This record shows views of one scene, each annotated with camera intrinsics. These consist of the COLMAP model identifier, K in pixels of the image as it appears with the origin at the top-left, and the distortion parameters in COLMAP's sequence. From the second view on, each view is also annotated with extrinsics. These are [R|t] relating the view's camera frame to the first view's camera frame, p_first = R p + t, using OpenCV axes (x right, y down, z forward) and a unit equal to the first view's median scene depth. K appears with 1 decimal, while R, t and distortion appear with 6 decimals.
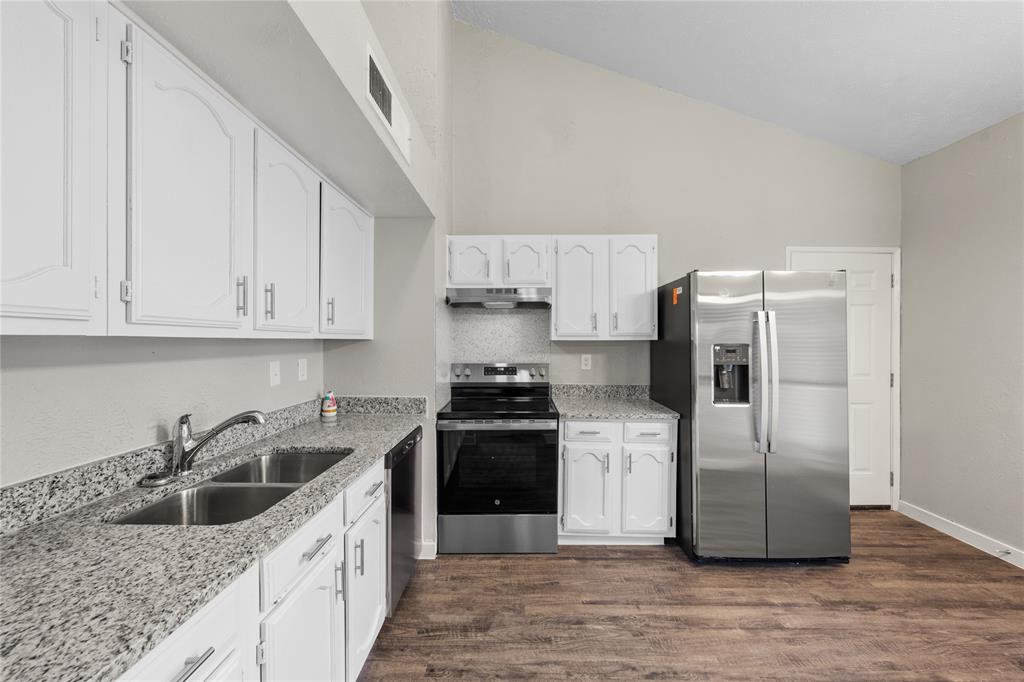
lens RADIAL K [[404.9, 0, 512.6], [0, 404.9, 340.9], [0, 0, 1]] dist [-0.000131, 0.000308]
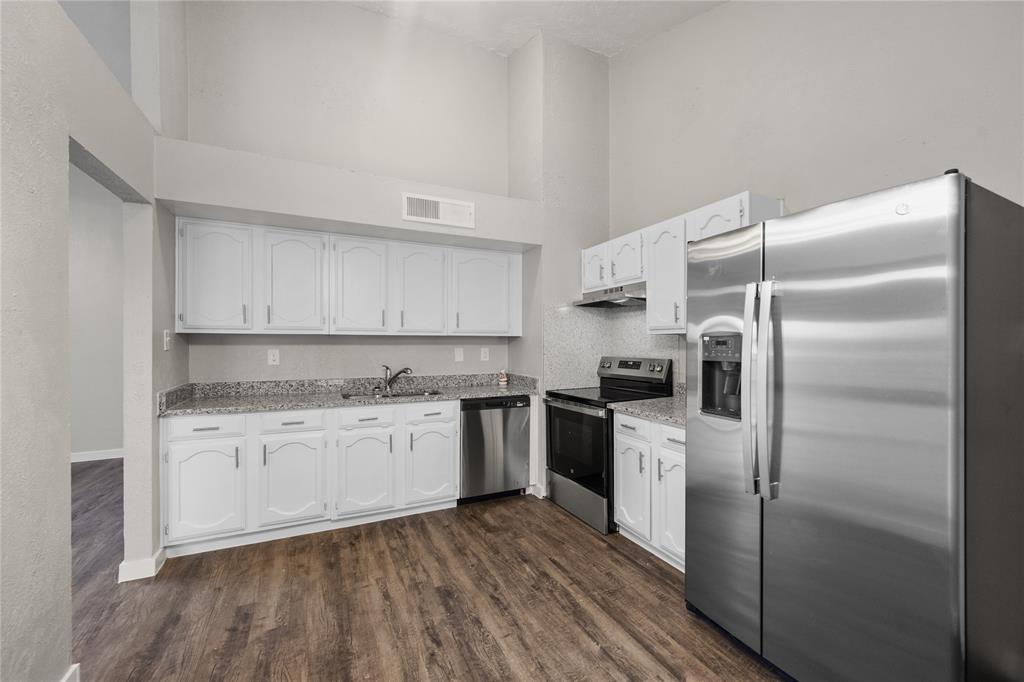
lens RADIAL K [[404.9, 0, 512.7], [0, 404.9, 343.5], [0, 0, 1]] dist [-0.000131, 0.000308]
pose [[0.445073, -0.002421, -0.895491, 1.029461], [-0.000215, 0.999996, -0.002811, 0.028259], [0.895494, 0.001444, 0.445071, 0.337657]]
